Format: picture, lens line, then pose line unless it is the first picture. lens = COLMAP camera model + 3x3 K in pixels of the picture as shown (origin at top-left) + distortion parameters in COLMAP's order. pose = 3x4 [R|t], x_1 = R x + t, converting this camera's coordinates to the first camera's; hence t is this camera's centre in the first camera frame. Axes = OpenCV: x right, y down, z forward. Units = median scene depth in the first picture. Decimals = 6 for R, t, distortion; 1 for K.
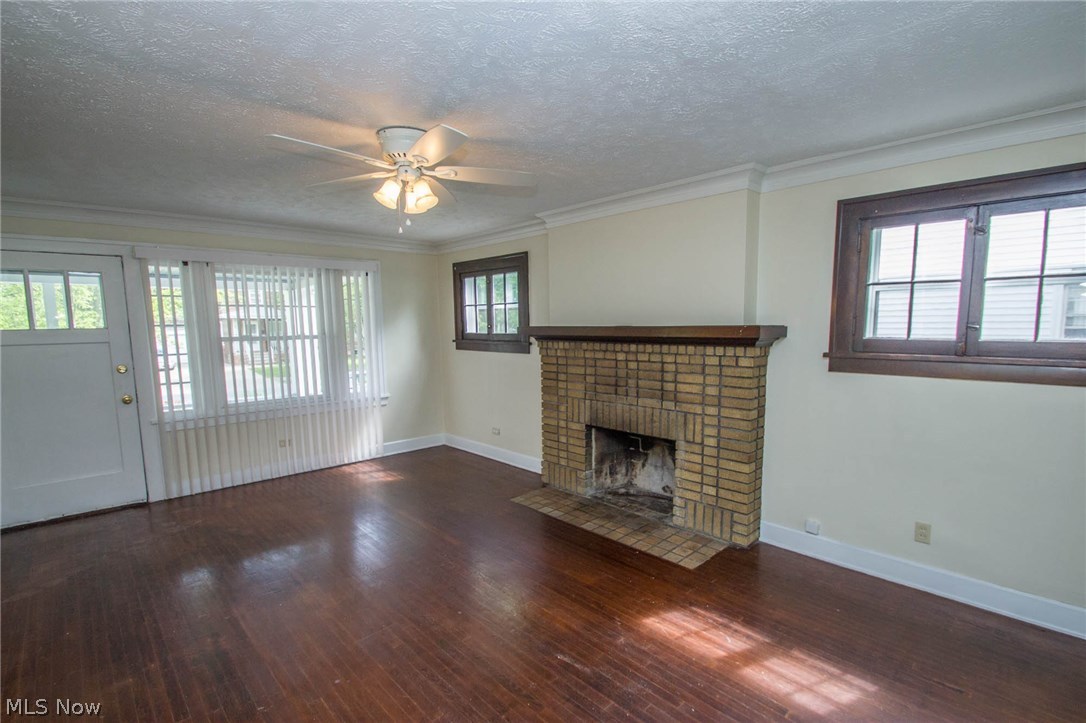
lens RADIAL K [[505.5, 0, 553.2], [0, 505.5, 385.7], [0, 0, 1]] dist [0.008125, -0.014008]
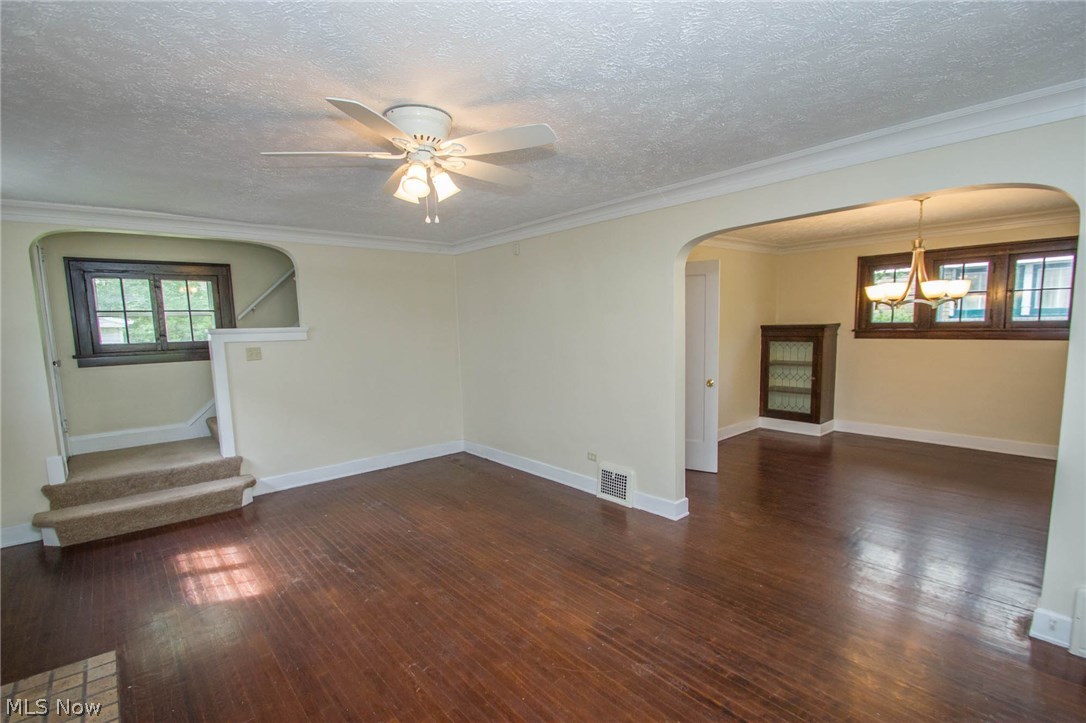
lens RADIAL K [[505.5, 0, 553.2], [0, 505.5, 385.7], [0, 0, 1]] dist [0.008125, -0.014008]
pose [[-0.998604, 0.025451, 0.046291, -0.357938], [0.036091, 0.968587, 0.246040, -0.159571], [-0.038575, 0.247367, -0.968154, 1.284953]]
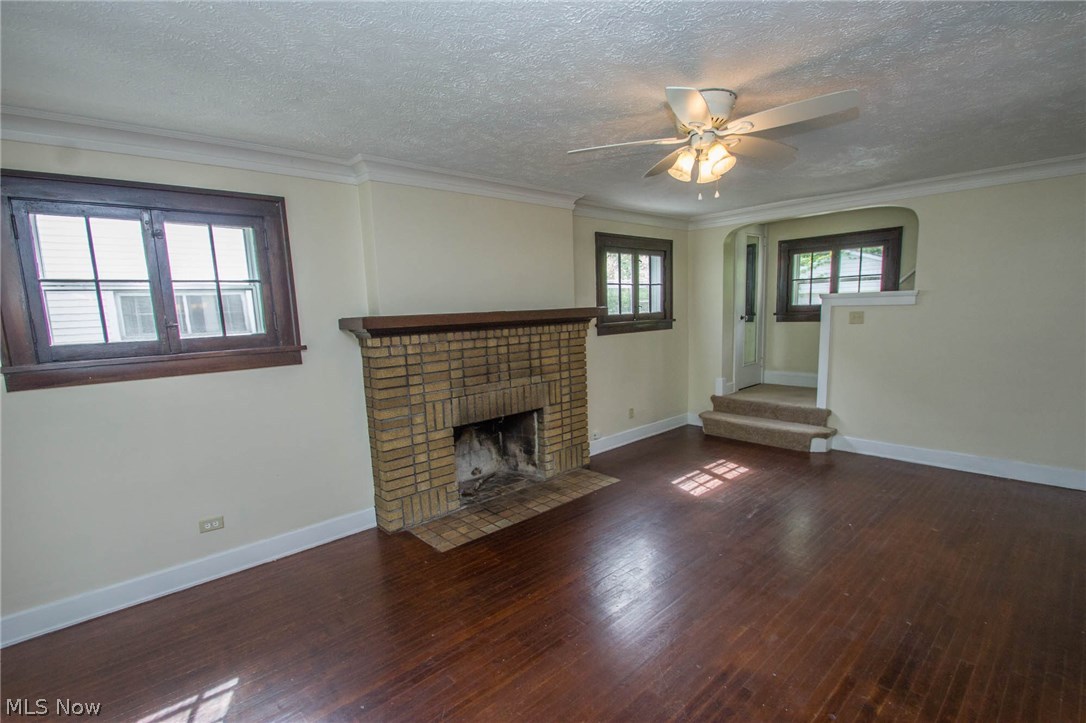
lens RADIAL K [[505.5, 0, 553.2], [0, 505.5, 385.7], [0, 0, 1]] dist [0.008125, -0.014008]
pose [[0.020797, -0.147005, 0.988917, -0.854833], [0.159259, 0.976988, 0.141882, -0.097632], [-0.987018, 0.154543, 0.043730, 0.857698]]
